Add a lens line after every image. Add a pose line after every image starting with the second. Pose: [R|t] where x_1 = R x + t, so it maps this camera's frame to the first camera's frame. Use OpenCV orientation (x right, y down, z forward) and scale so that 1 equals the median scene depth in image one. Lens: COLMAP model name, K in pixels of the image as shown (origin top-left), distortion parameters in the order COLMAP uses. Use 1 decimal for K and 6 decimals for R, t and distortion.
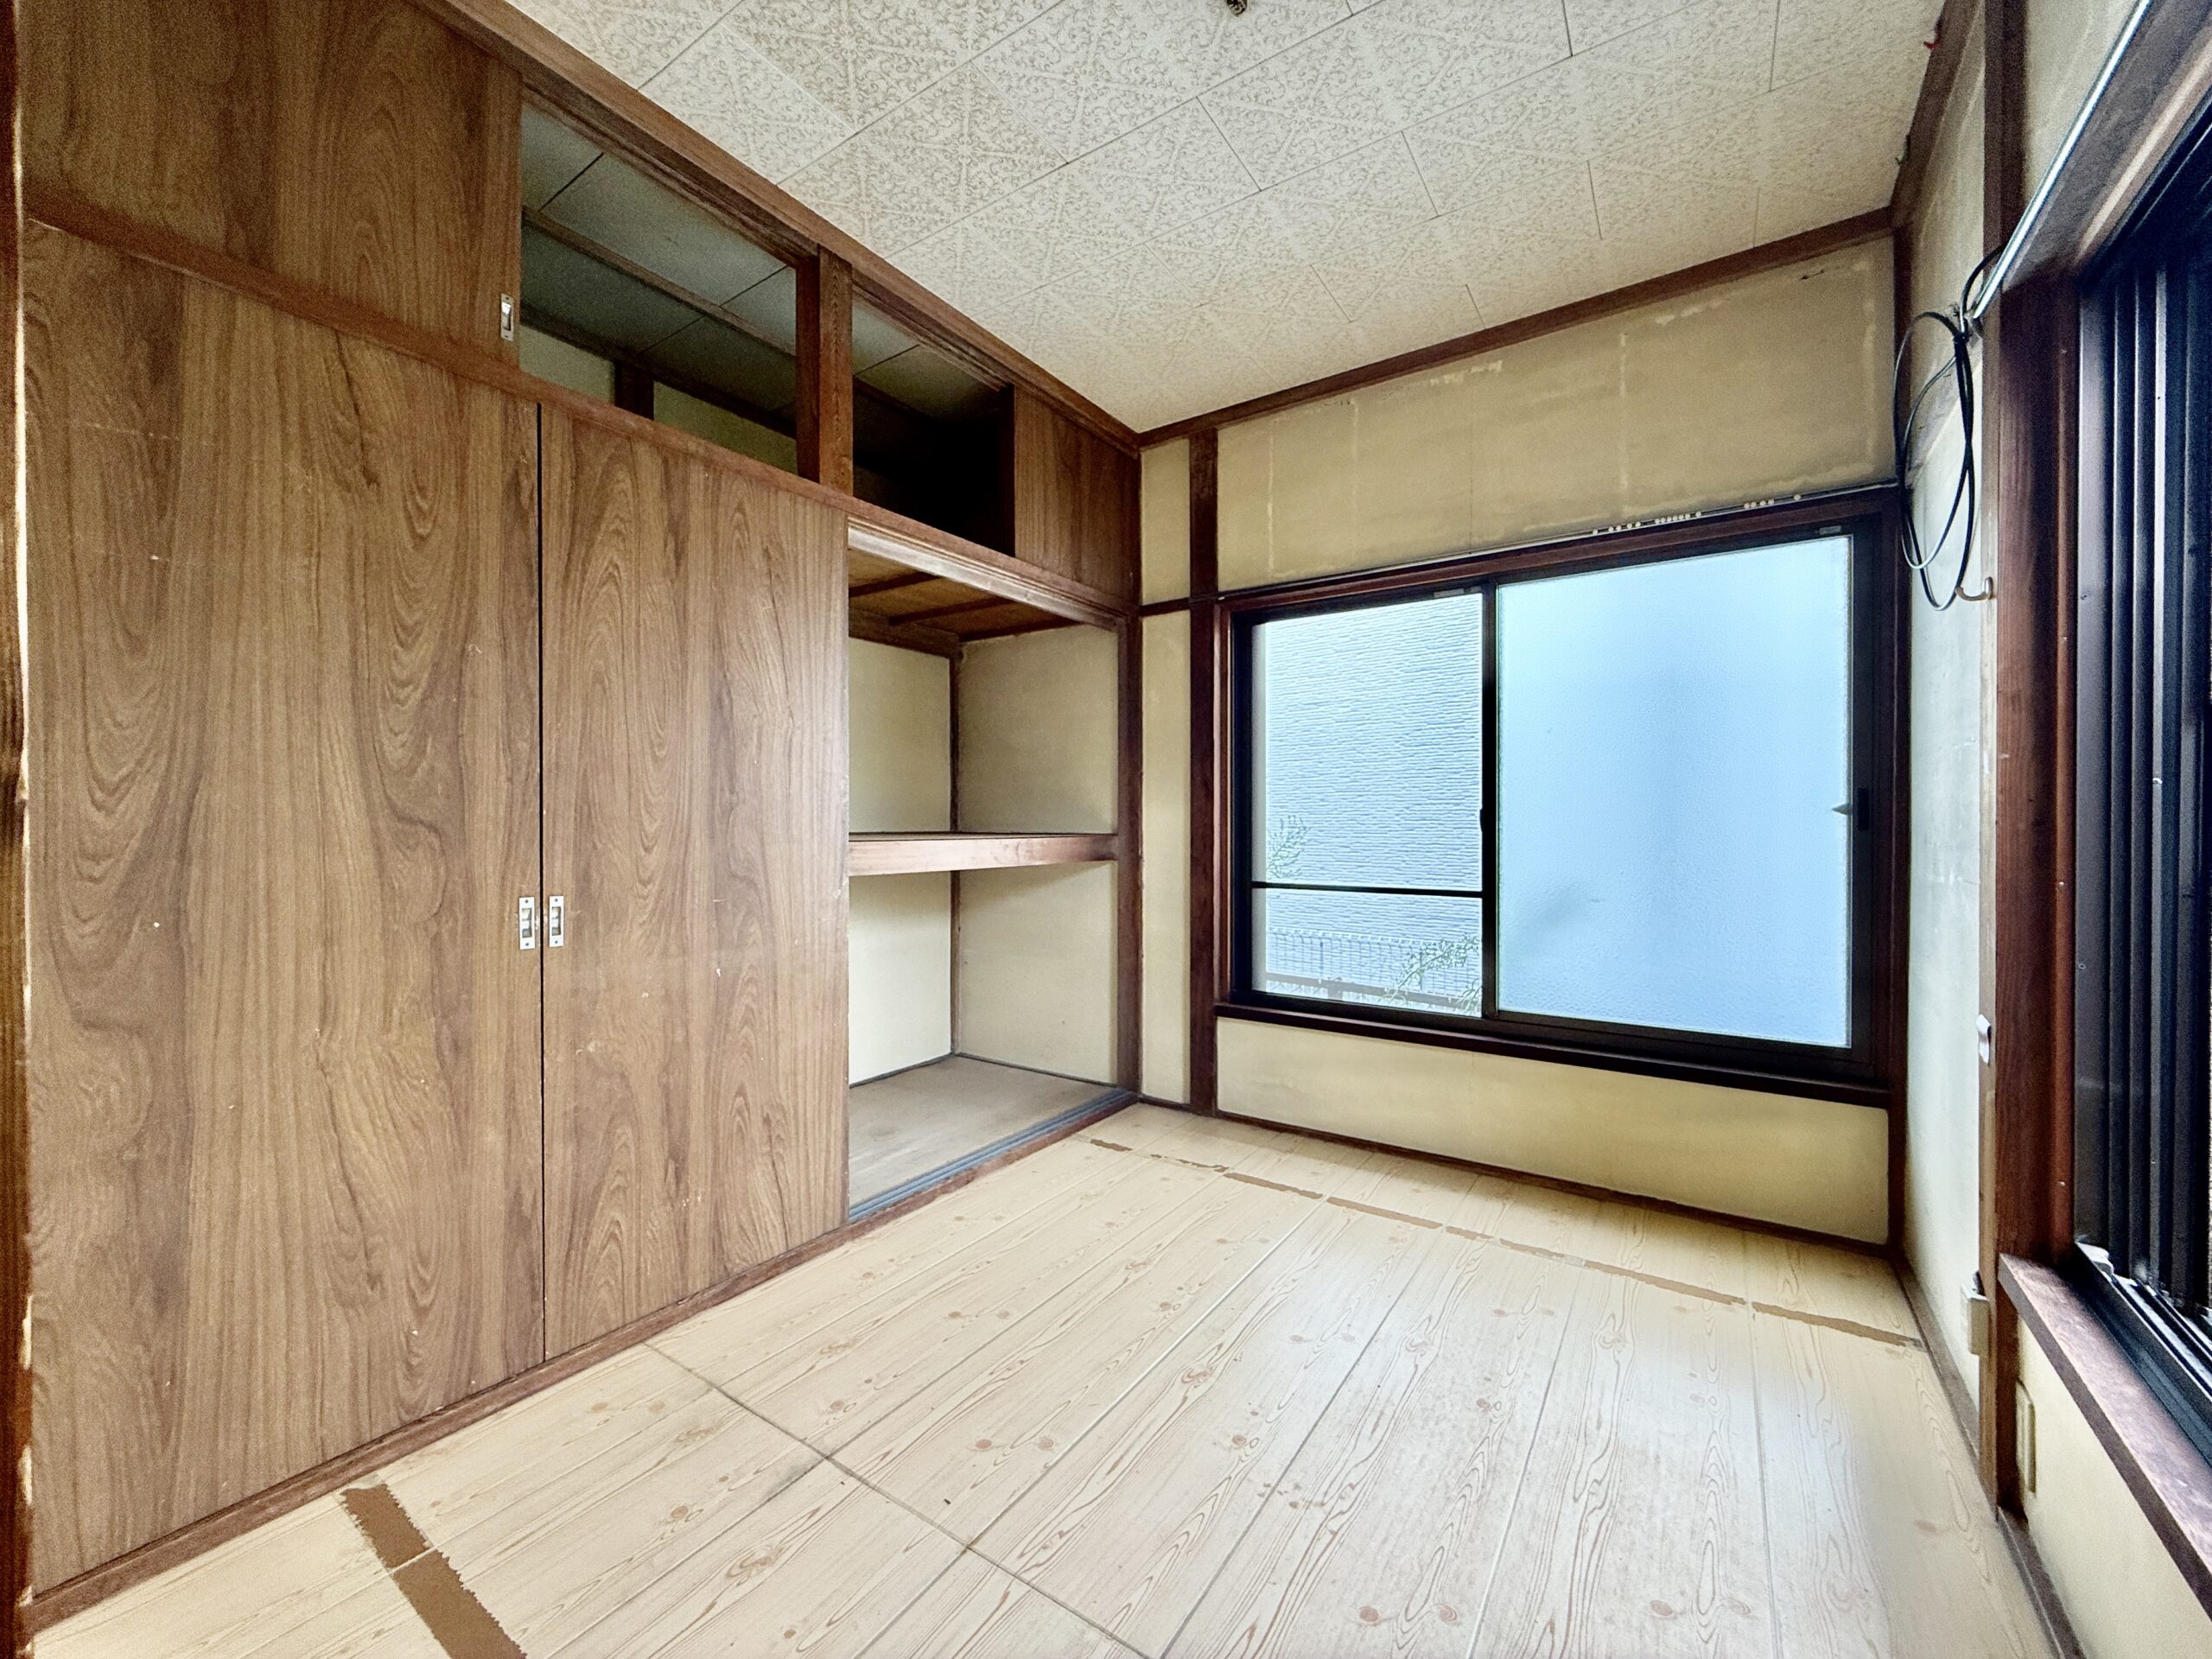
lens RADIAL K [[882.4, 0, 1094.0], [0, 882.4, 818.9], [0, 0, 1]] dist [-0.001032, 0.000342]
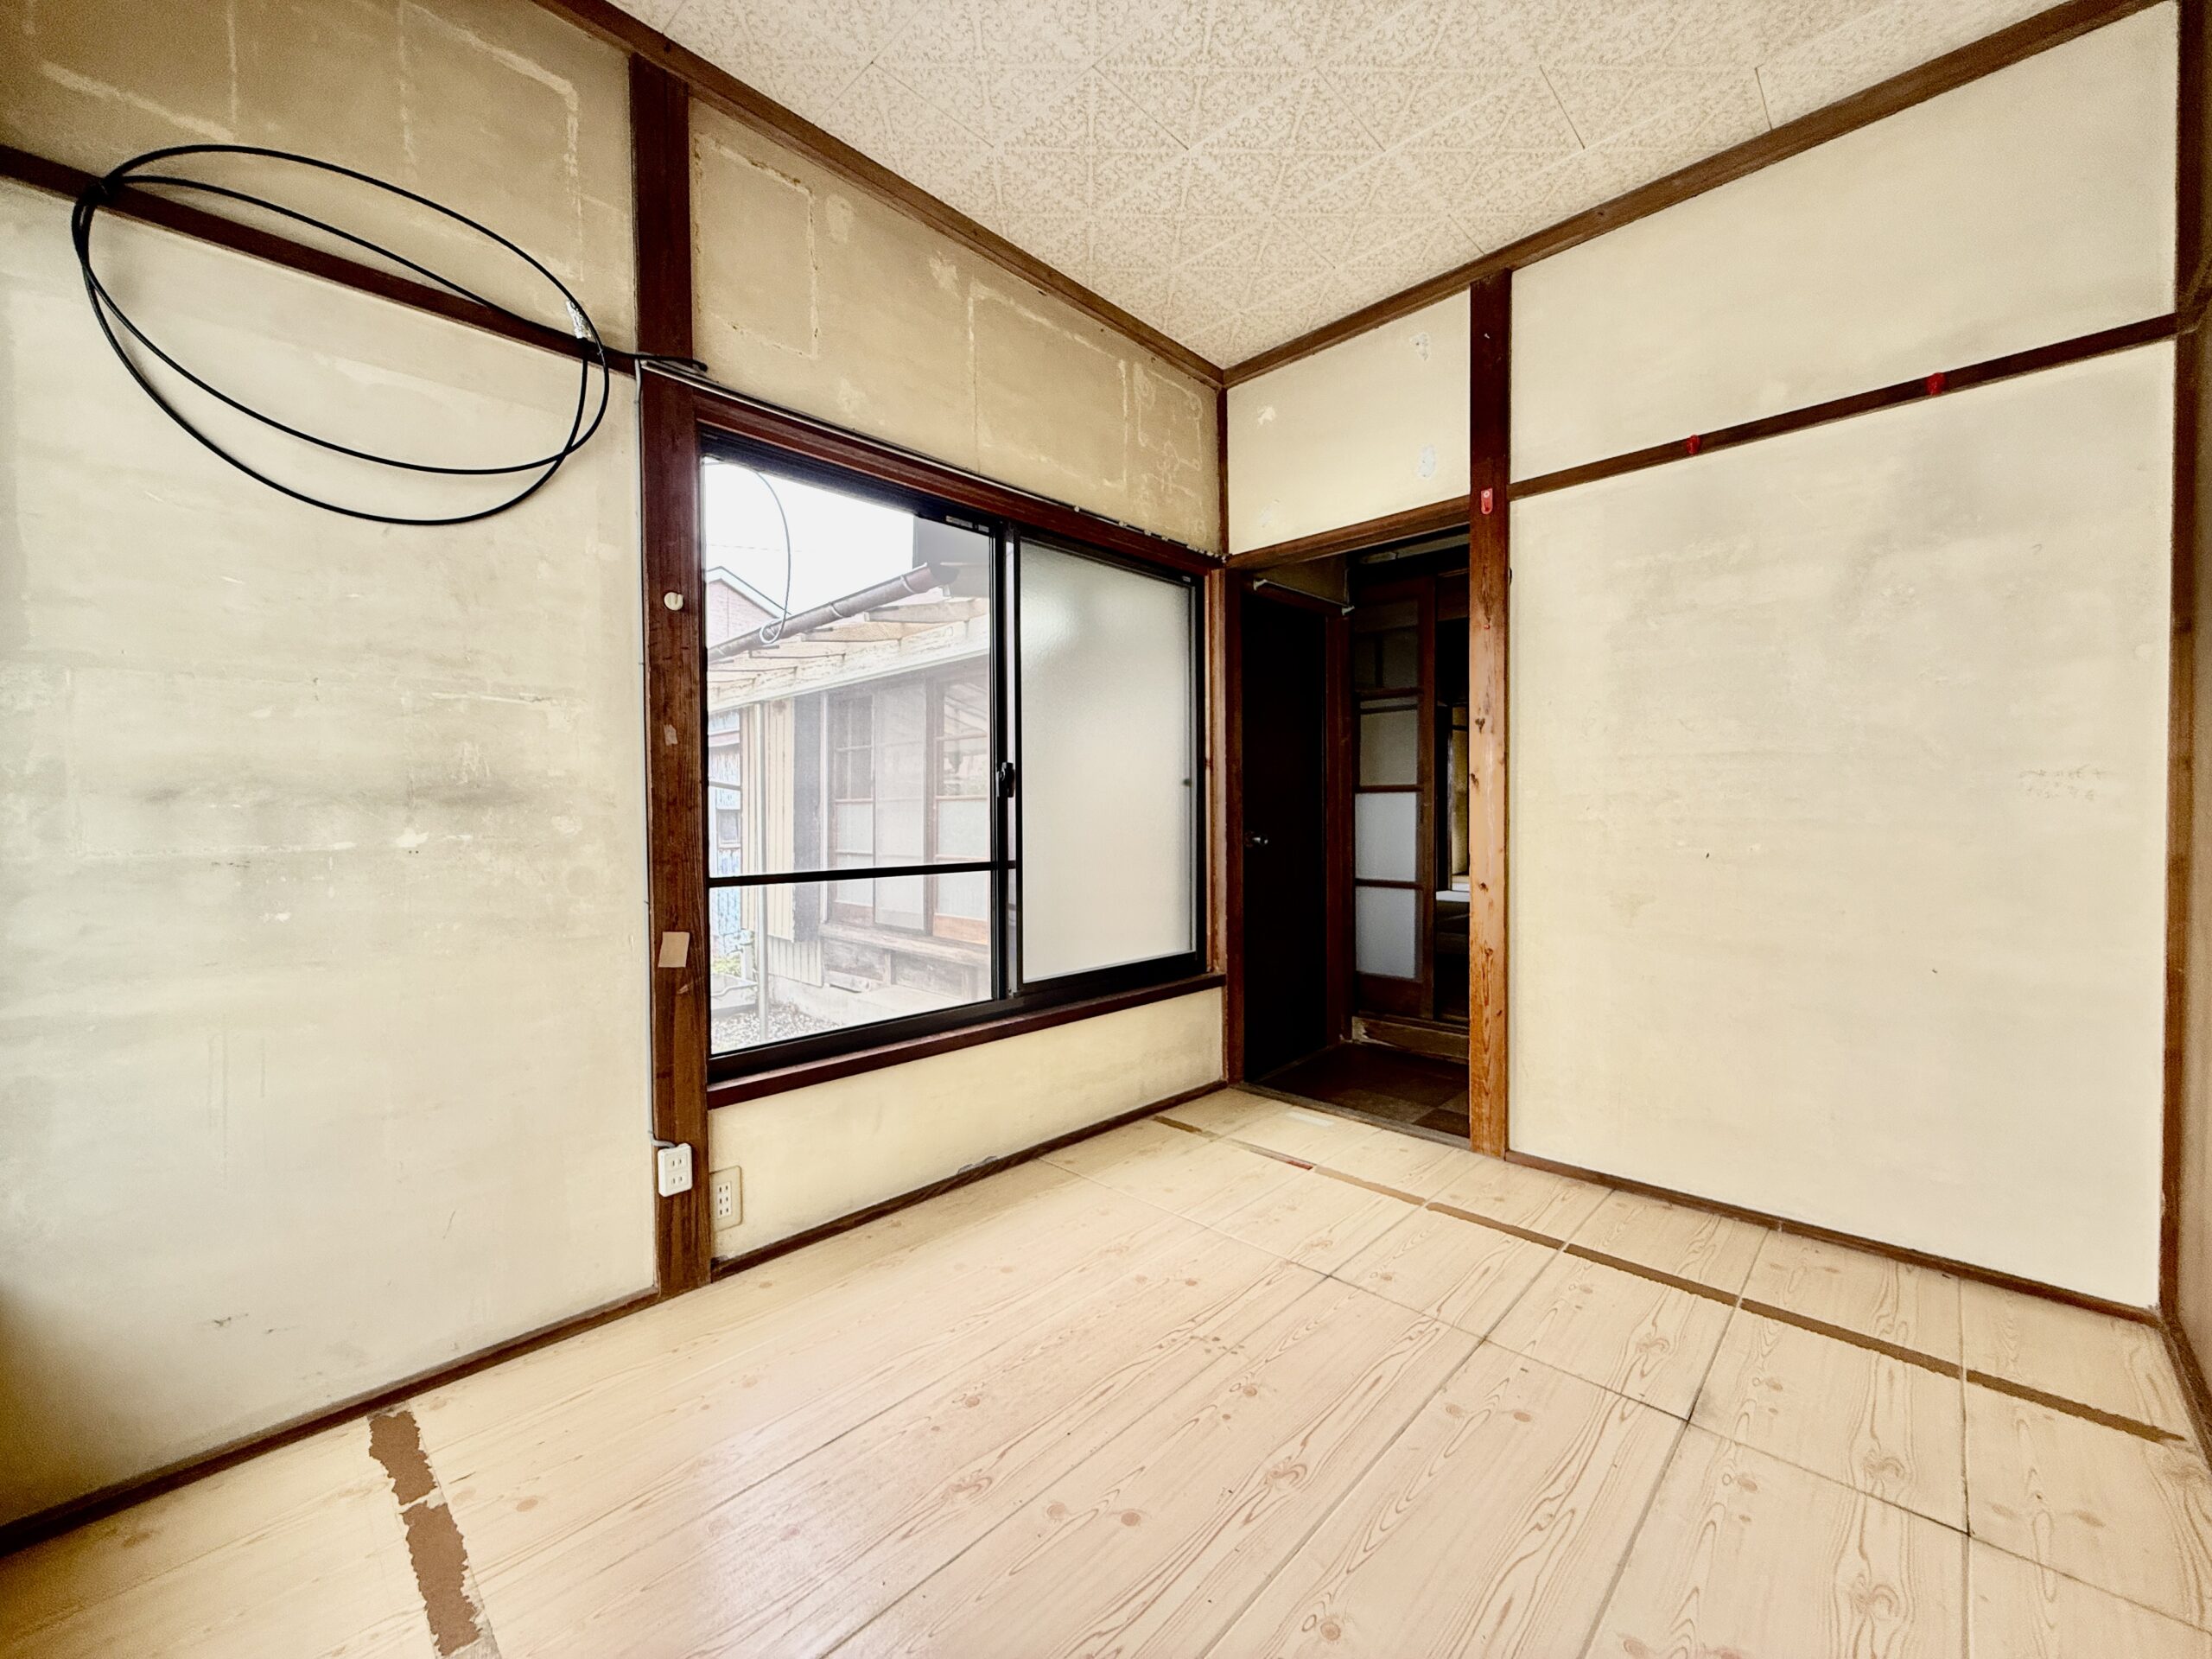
lens RADIAL K [[882.4, 0, 1096.7], [0, 882.4, 831.4], [0, 0, 1]] dist [-0.001032, 0.000342]
pose [[-0.987001, 0.005240, 0.160627, 0.168891], [0.008472, 0.999775, 0.019445, 0.051611], [-0.160489, 0.020553, -0.986824, 1.954081]]
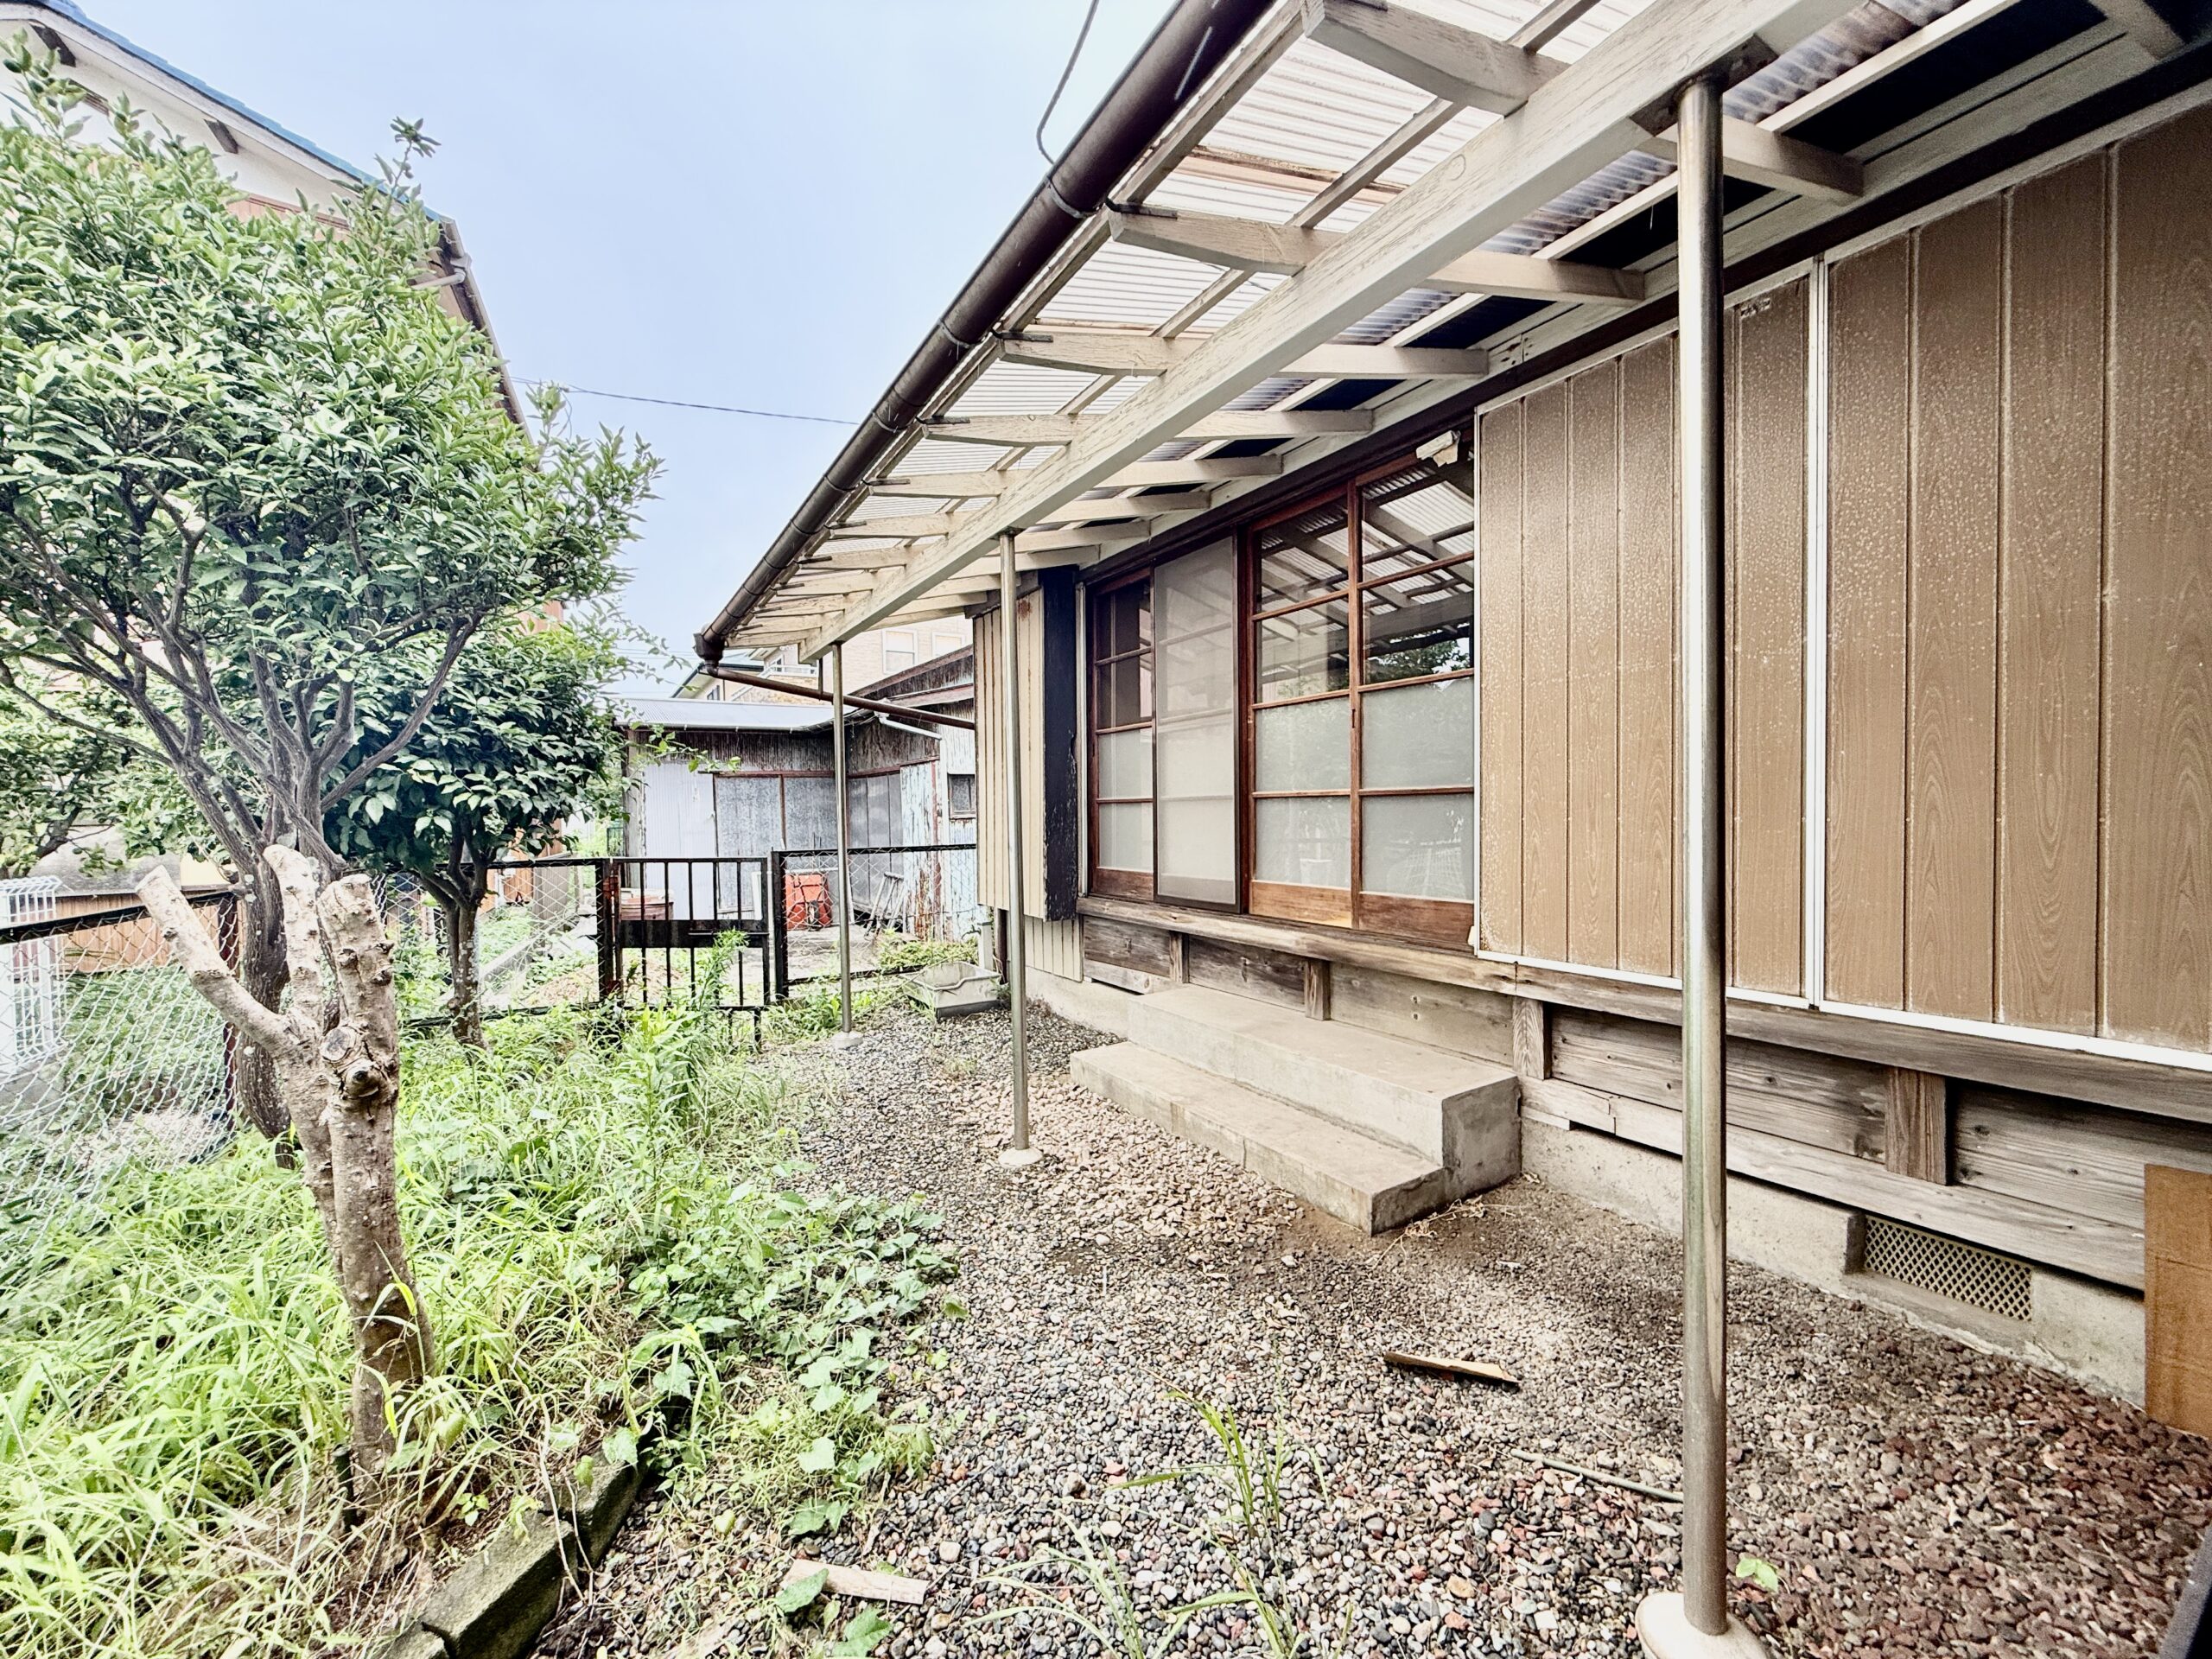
lens RADIAL K [[882.4, 0, 1092.3], [0, 882.4, 836.9], [0, 0, 1]] dist [-0.001032, 0.000342]
pose [[-0.917878, 0.011590, 0.396692, 0.923291], [0.026596, 0.999123, 0.032346, 0.266486], [-0.395970, 0.040240, -0.917382, 0.763829]]
